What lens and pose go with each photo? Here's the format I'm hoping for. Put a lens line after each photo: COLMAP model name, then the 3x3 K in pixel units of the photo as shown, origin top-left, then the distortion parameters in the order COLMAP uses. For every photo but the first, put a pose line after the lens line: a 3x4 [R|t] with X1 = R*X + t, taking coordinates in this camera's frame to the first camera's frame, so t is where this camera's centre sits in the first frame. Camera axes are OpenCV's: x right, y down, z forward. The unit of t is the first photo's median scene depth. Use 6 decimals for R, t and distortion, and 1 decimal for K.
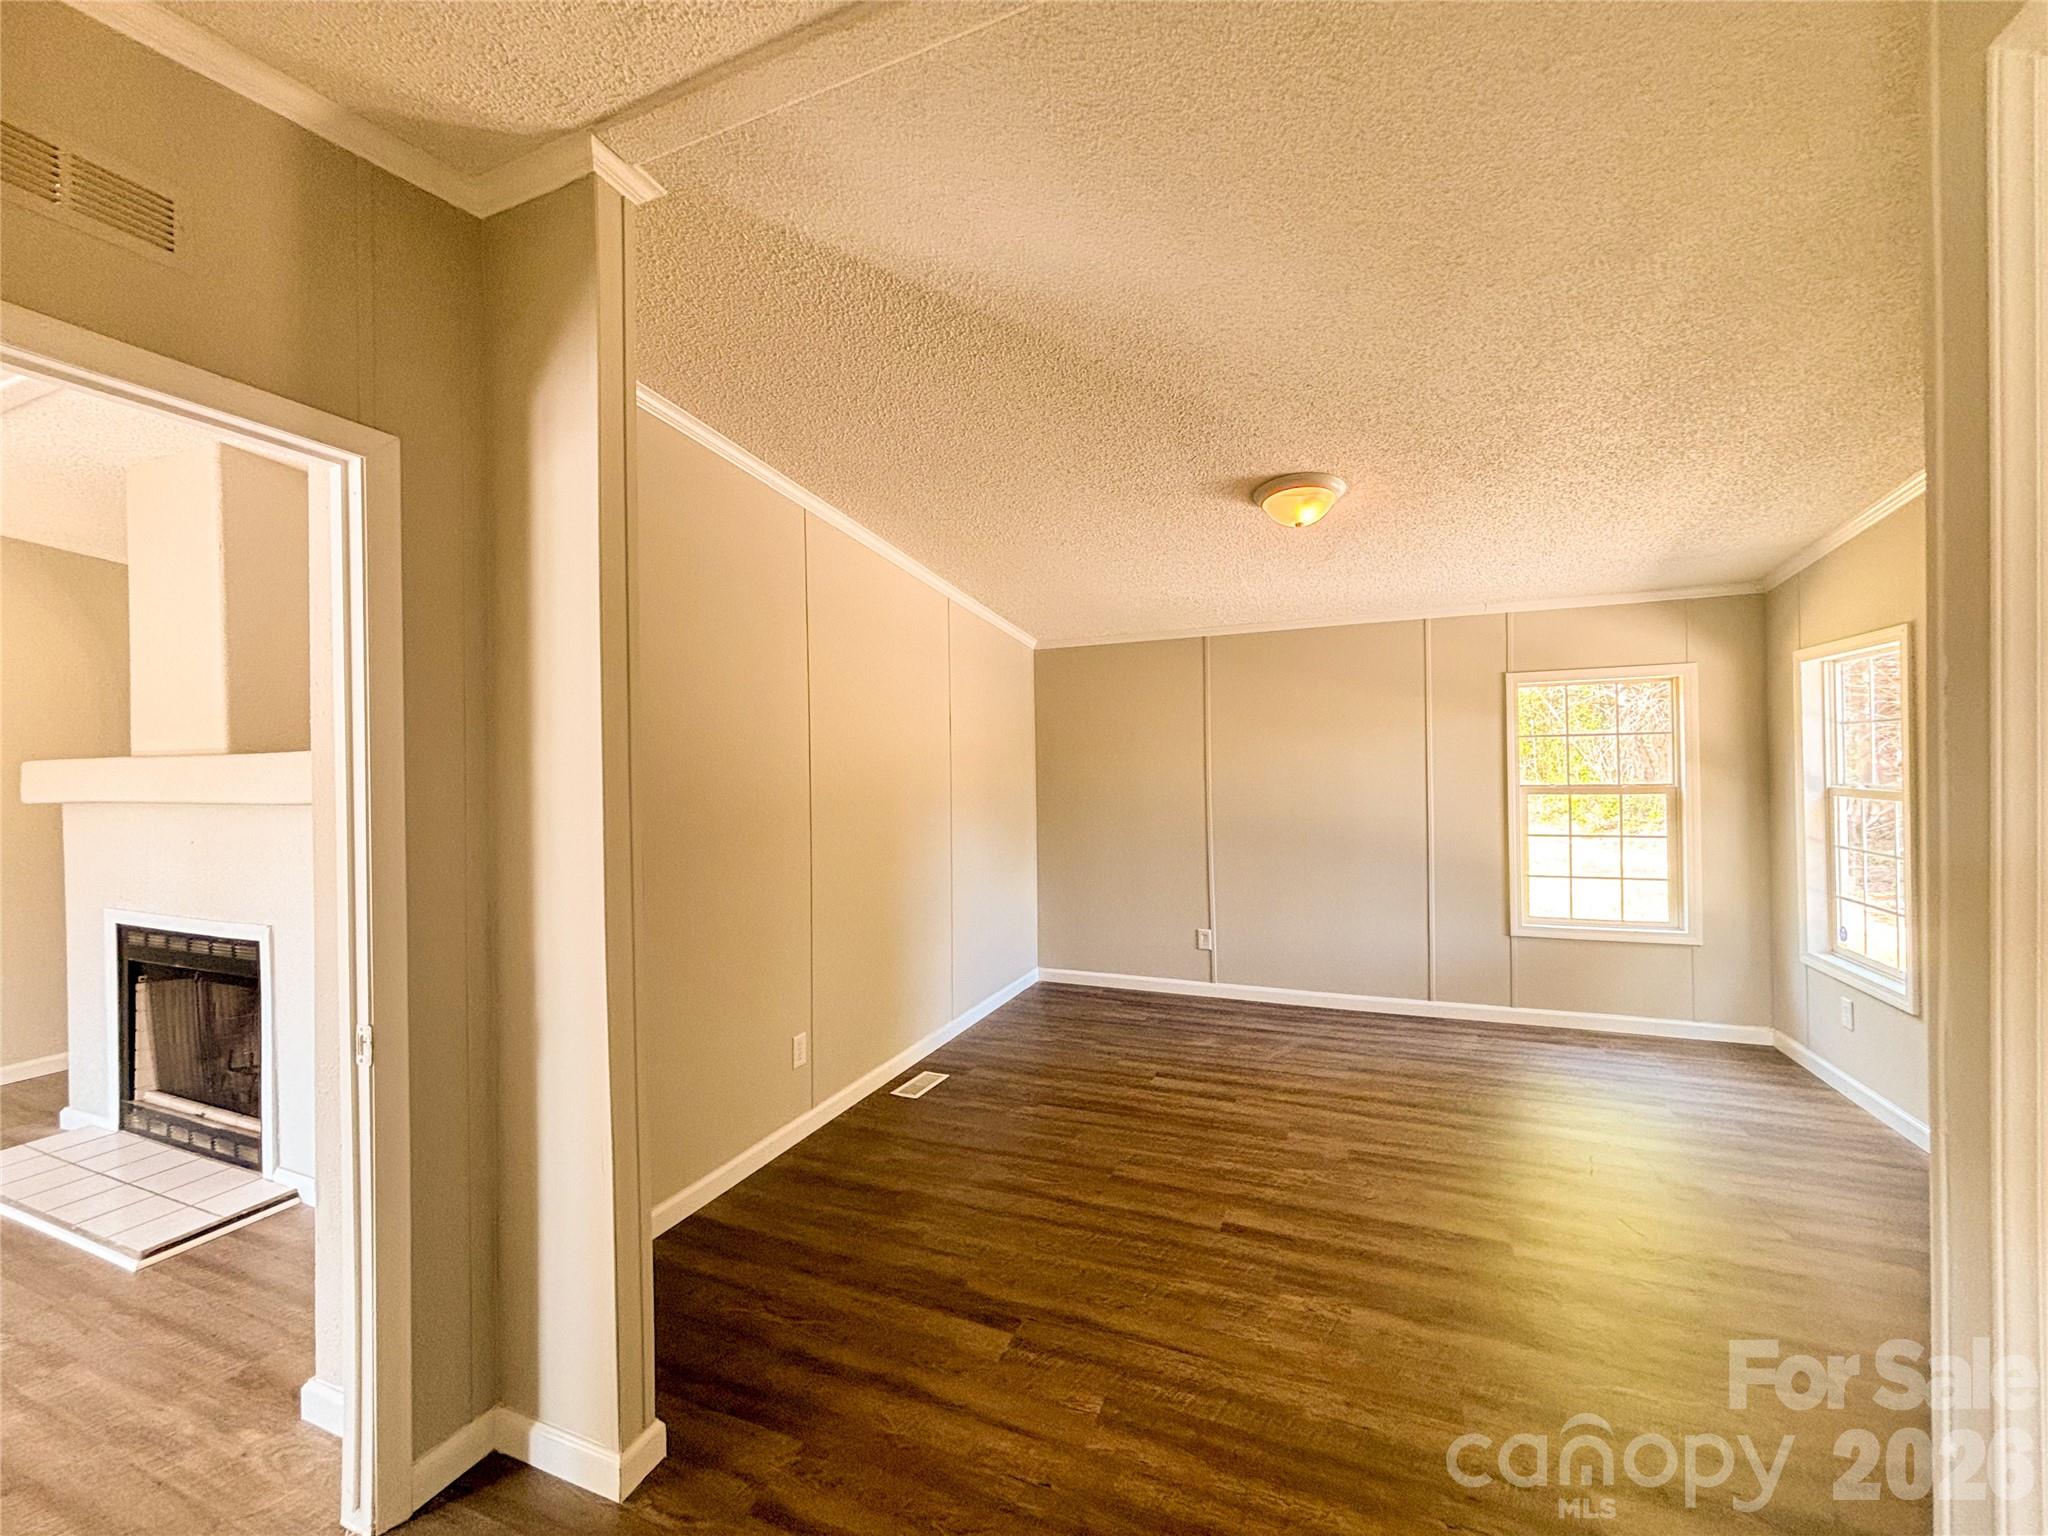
lens RADIAL K [[827.6, 0, 1031.7], [0, 827.6, 769.6], [0, 0, 1]] dist [0.000376, 0.000466]
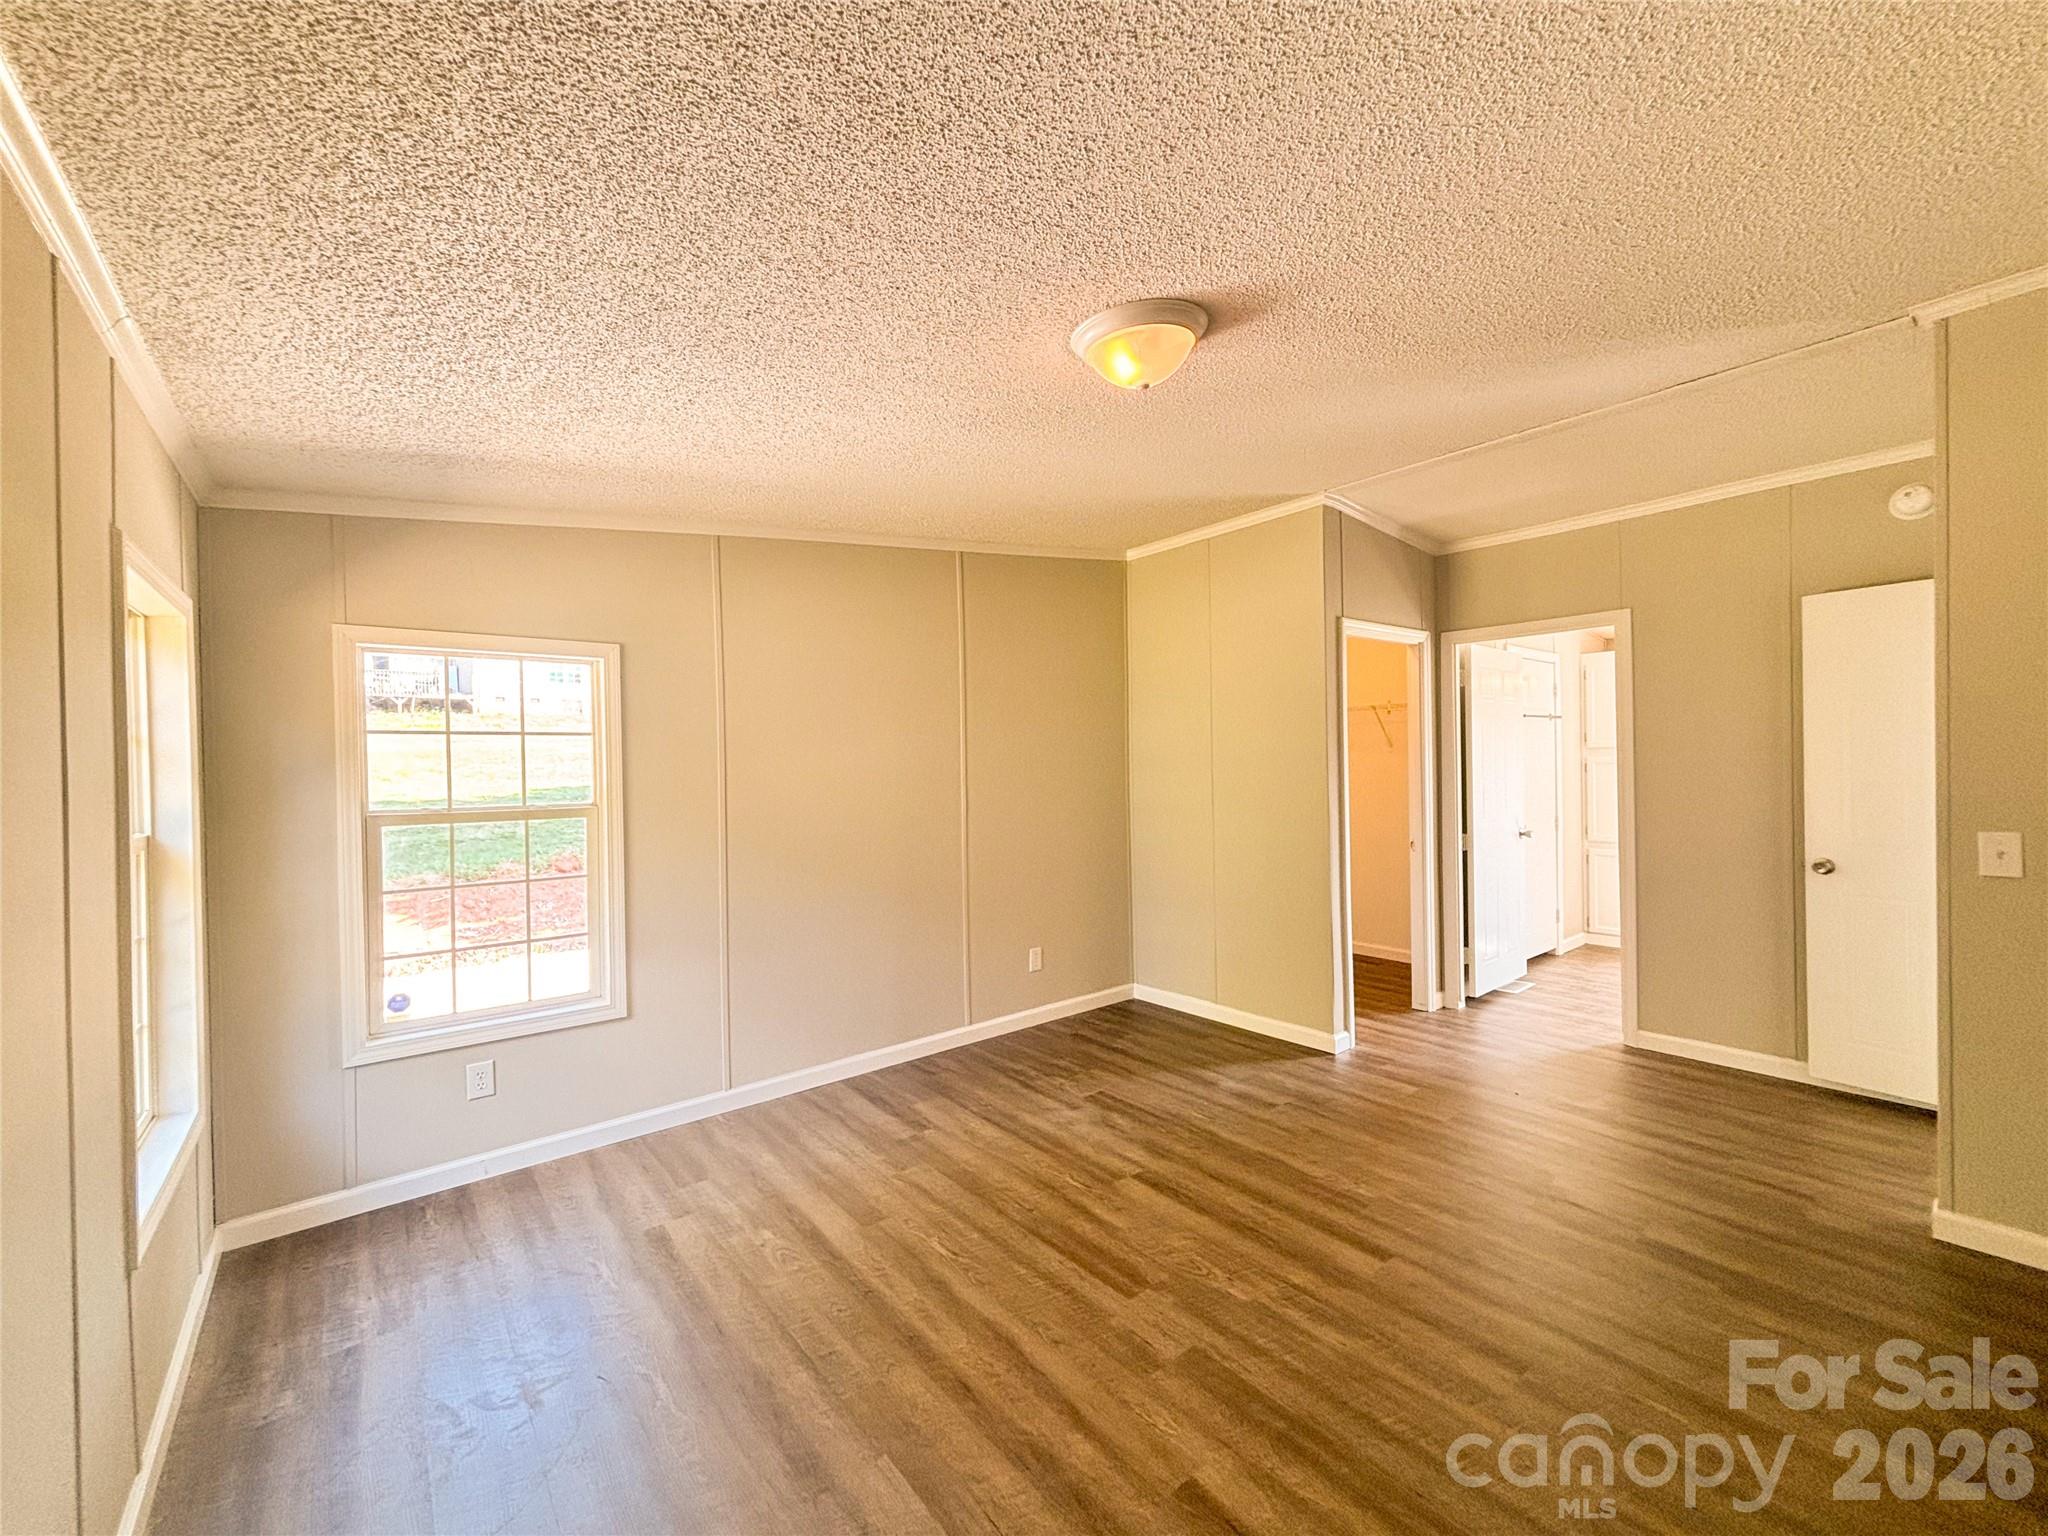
lens RADIAL K [[827.6, 0, 1031.7], [0, 827.6, 769.6], [0, 0, 1]] dist [0.000376, 0.000466]
pose [[-0.878574, 0.038426, 0.476059, 0.093111], [0.036771, 0.999242, -0.012794, 0.014203], [-0.476189, 0.006265, -0.879320, 1.484422]]
